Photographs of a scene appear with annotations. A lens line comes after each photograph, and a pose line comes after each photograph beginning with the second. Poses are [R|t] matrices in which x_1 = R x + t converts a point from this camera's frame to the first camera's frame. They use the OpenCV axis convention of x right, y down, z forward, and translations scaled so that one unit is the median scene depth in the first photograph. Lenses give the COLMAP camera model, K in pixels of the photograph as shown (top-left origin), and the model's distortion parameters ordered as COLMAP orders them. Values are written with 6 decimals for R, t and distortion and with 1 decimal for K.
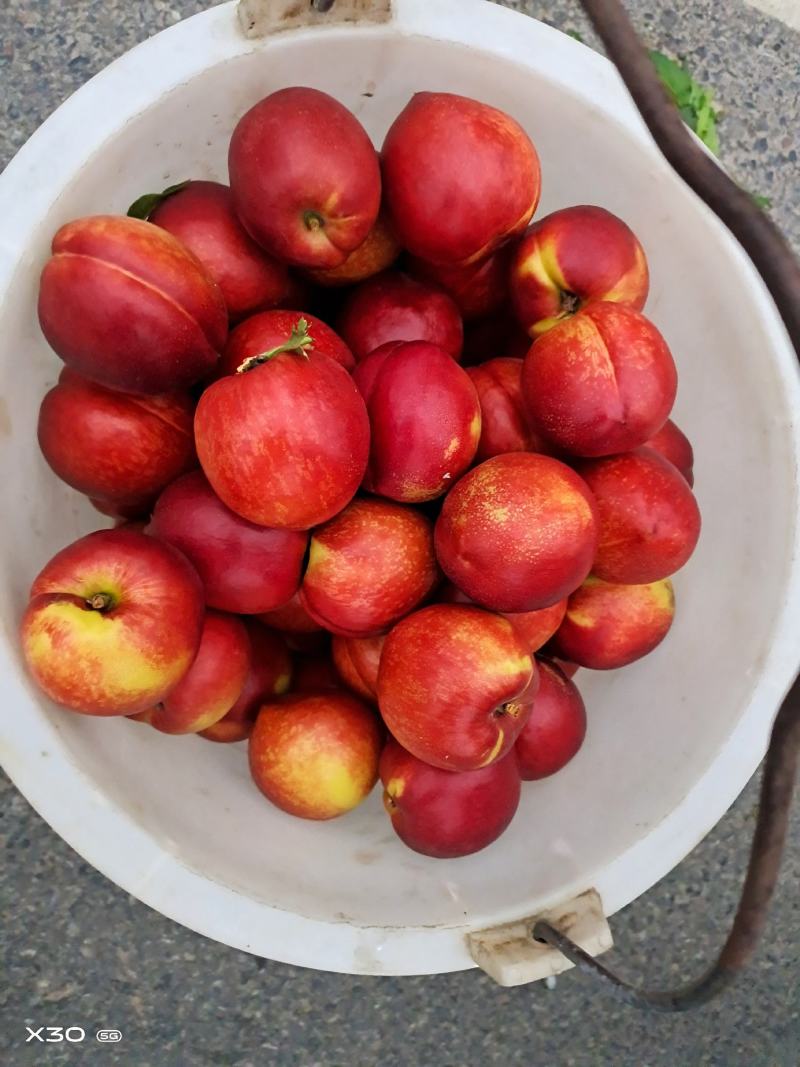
lens RADIAL K [[846.4, 0, 400.4], [0, 846.4, 531.3], [0, 0, 1]] dist [-0.019403, -0.002499]
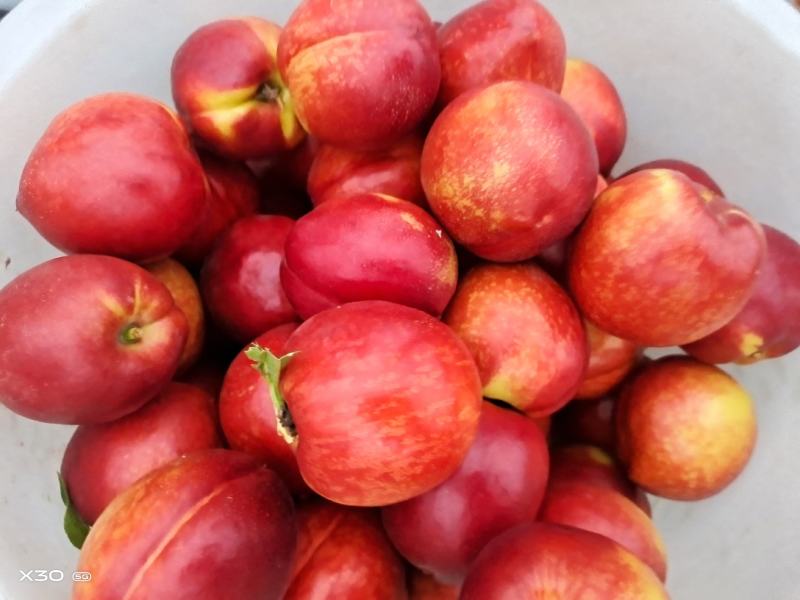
lens RADIAL K [[634.6, 0, 401.6], [0, 634.6, 301.0], [0, 0, 1]] dist [-0.019403, -0.002499]
pose [[0.149919, -0.981854, 0.116130, -0.104050], [0.987999, 0.153193, 0.019747, -0.108703], [-0.037179, 0.111776, 0.993038, 0.333360]]
